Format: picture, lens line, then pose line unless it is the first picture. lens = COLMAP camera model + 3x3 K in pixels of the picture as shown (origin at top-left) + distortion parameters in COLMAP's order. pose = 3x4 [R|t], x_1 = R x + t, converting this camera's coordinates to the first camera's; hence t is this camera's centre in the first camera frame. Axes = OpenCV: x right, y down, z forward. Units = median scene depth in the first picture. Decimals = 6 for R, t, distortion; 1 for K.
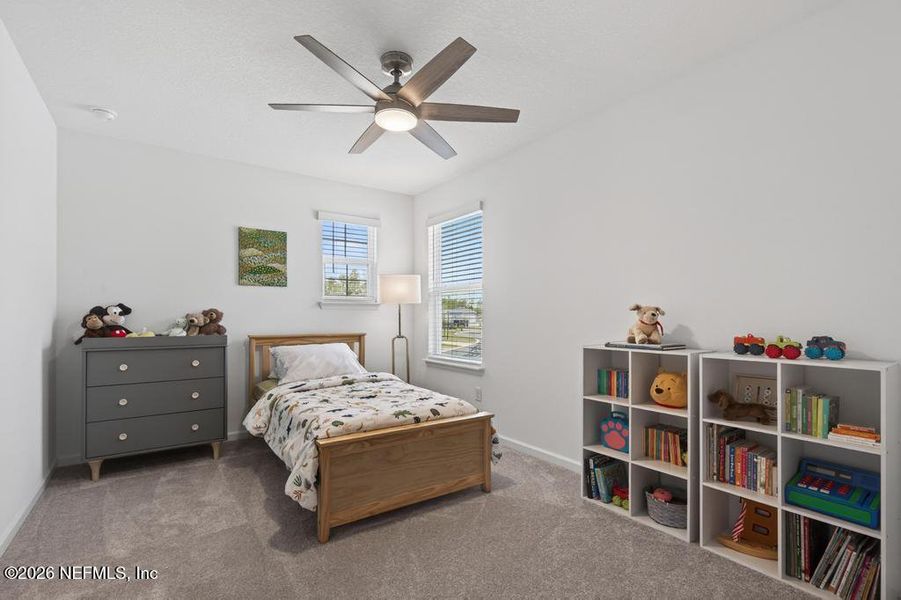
lens RADIAL K [[423.1, 0, 455.1], [0, 423.1, 310.7], [0, 0, 1]] dist [0.000601, -0.000146]
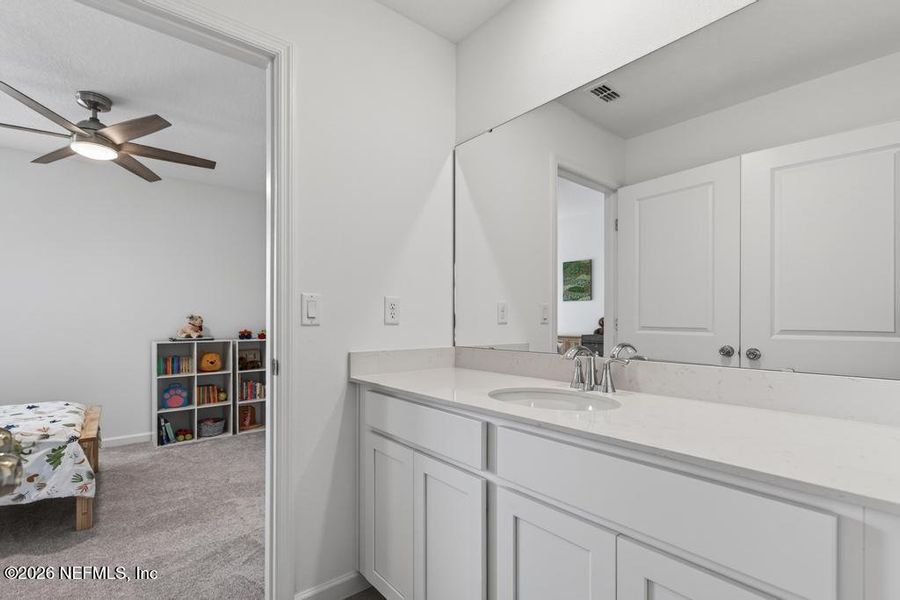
lens RADIAL K [[418.4, 0, 442.2], [0, 418.4, 322.8], [0, 0, 1]] dist [-0.001818, -0.000073]
pose [[-0.064750, -0.008288, 0.997867, -1.312142], [-0.005037, 0.999955, 0.007978, 0.000108], [-0.997889, -0.004510, -0.064789, 0.134807]]
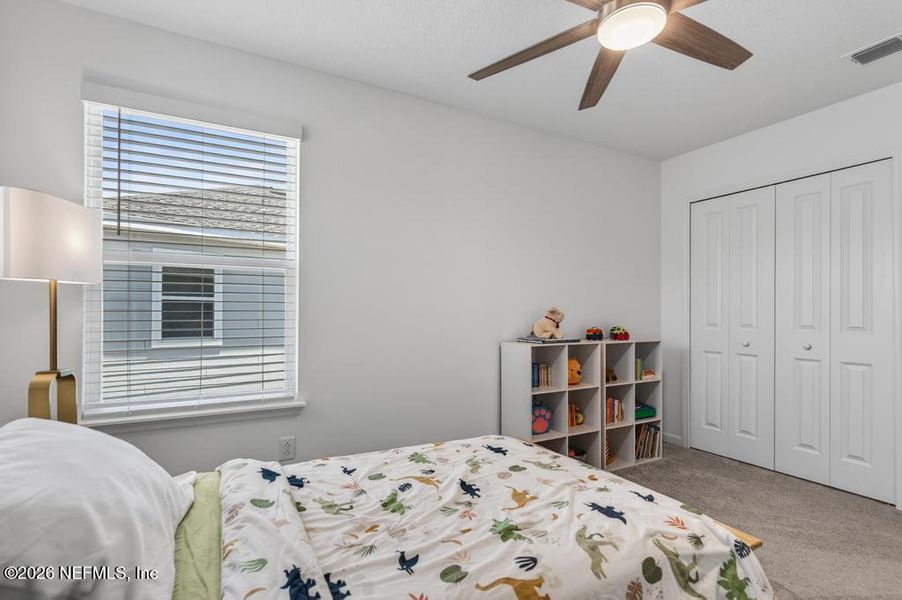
lens RADIAL K [[423.5, 0, 455.6], [0, 423.5, 310.7], [0, 0, 1]] dist [0.000601, -0.000146]
pose [[0.123723, 0.010211, 0.992264, -0.833642], [-0.007750, 0.999927, -0.009324, 0.013136], [-0.992287, -0.006536, 0.123793, 1.175954]]
